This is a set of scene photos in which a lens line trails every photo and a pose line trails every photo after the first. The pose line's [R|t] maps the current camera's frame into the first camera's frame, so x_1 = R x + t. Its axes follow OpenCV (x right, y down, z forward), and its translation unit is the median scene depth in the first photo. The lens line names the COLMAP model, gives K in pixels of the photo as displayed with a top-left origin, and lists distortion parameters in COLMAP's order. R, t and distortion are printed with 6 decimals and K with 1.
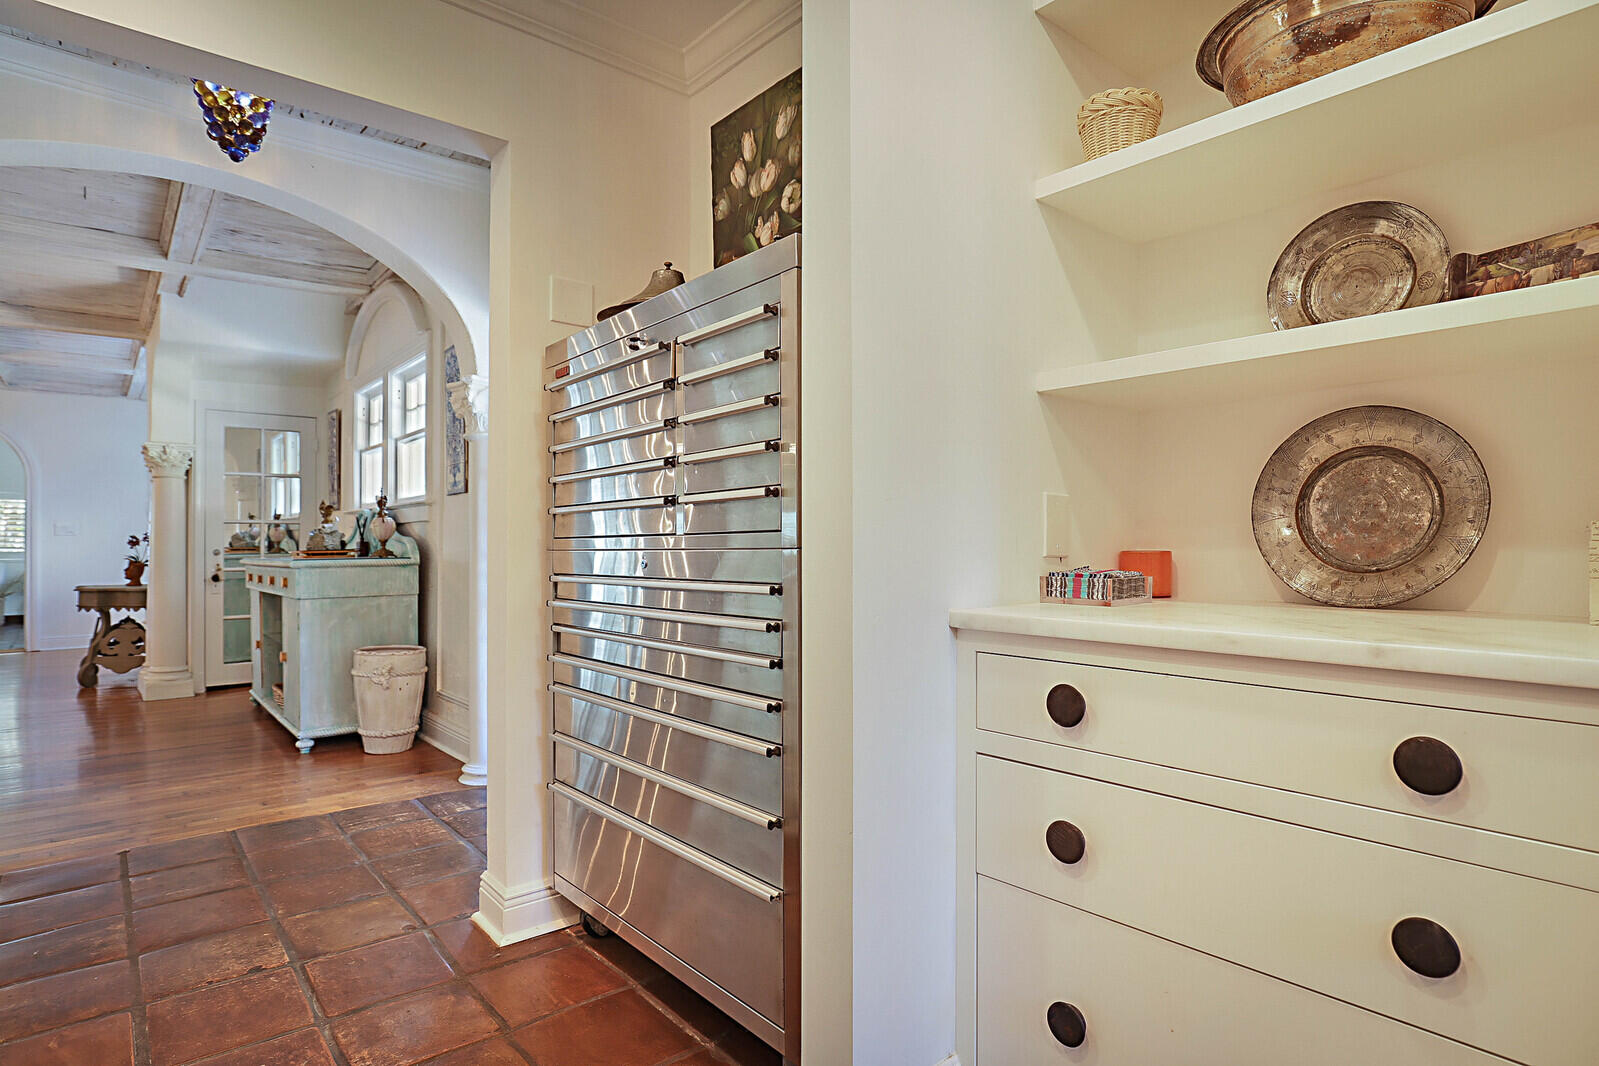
lens RADIAL K [[815.6, 0, 796.5], [0, 815.6, 525.8], [0, 0, 1]] dist [-0.018876, -0.001090]
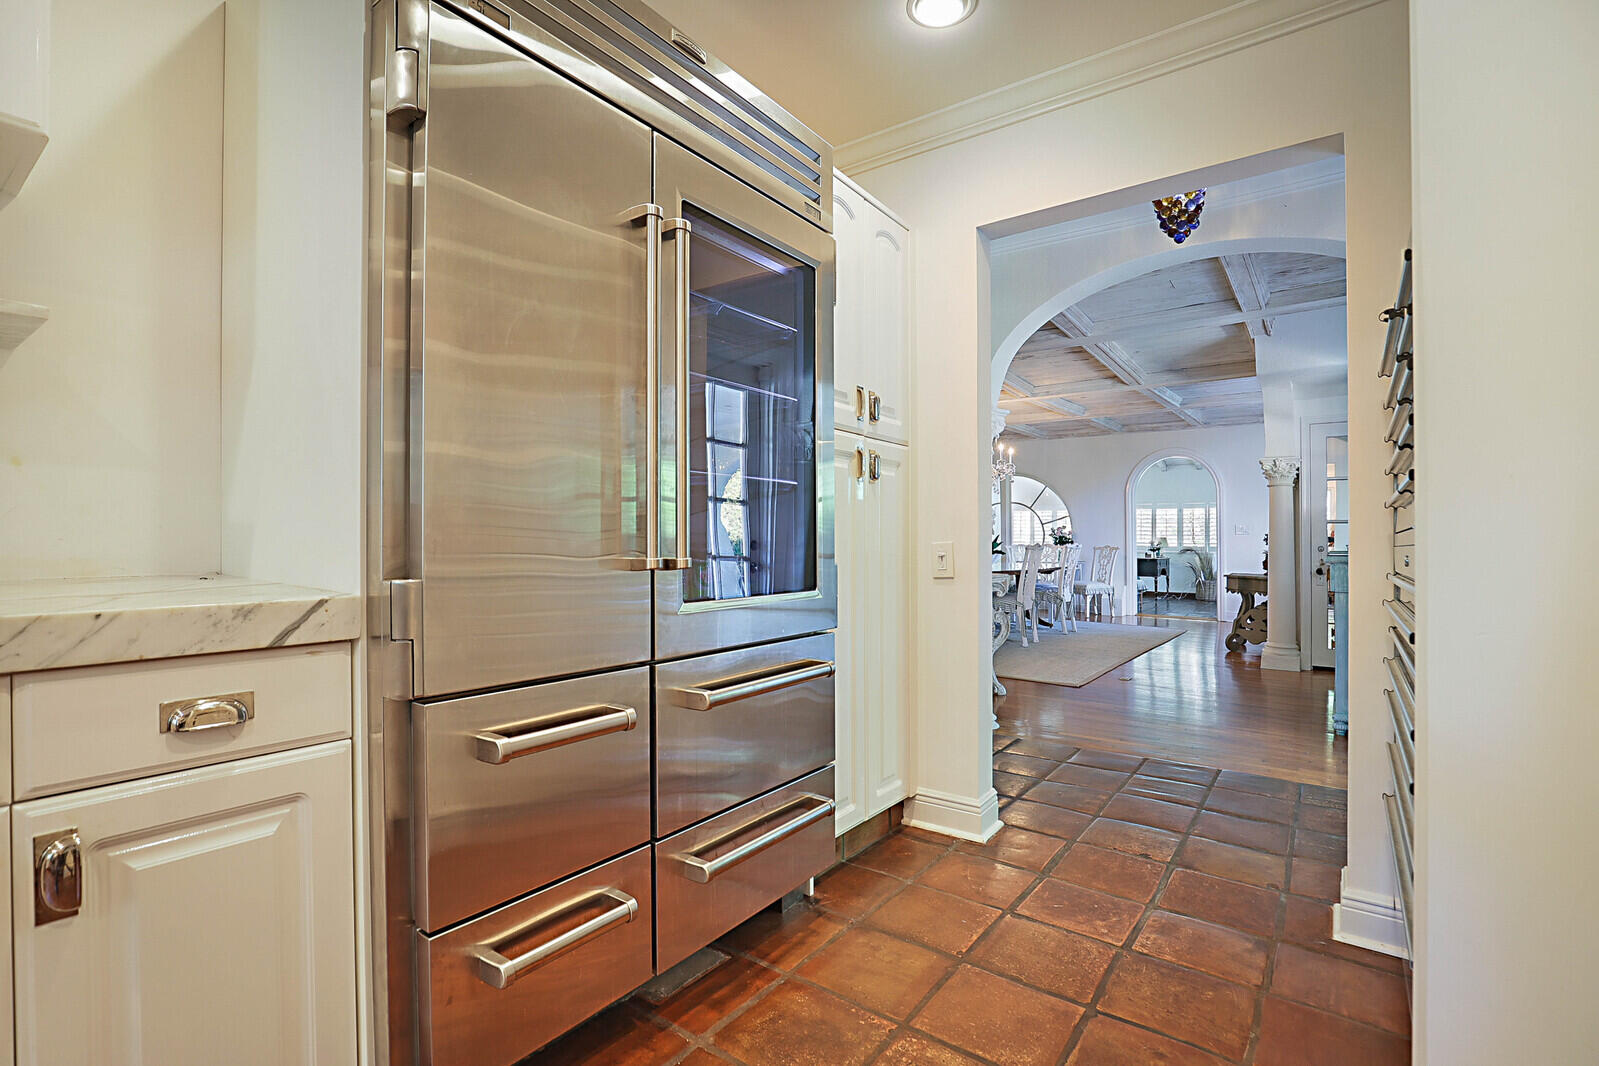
lens RADIAL K [[749.0, 0, 801.0], [0, 749.0, 524.0], [0, 0, 1]] dist [-0.025295, 0.001717]
pose [[0.232123, -0.014059, -0.972585, 0.172585], [0.009903, 0.999878, -0.012090, 0.004471], [0.972636, -0.006826, 0.232234, 0.068968]]
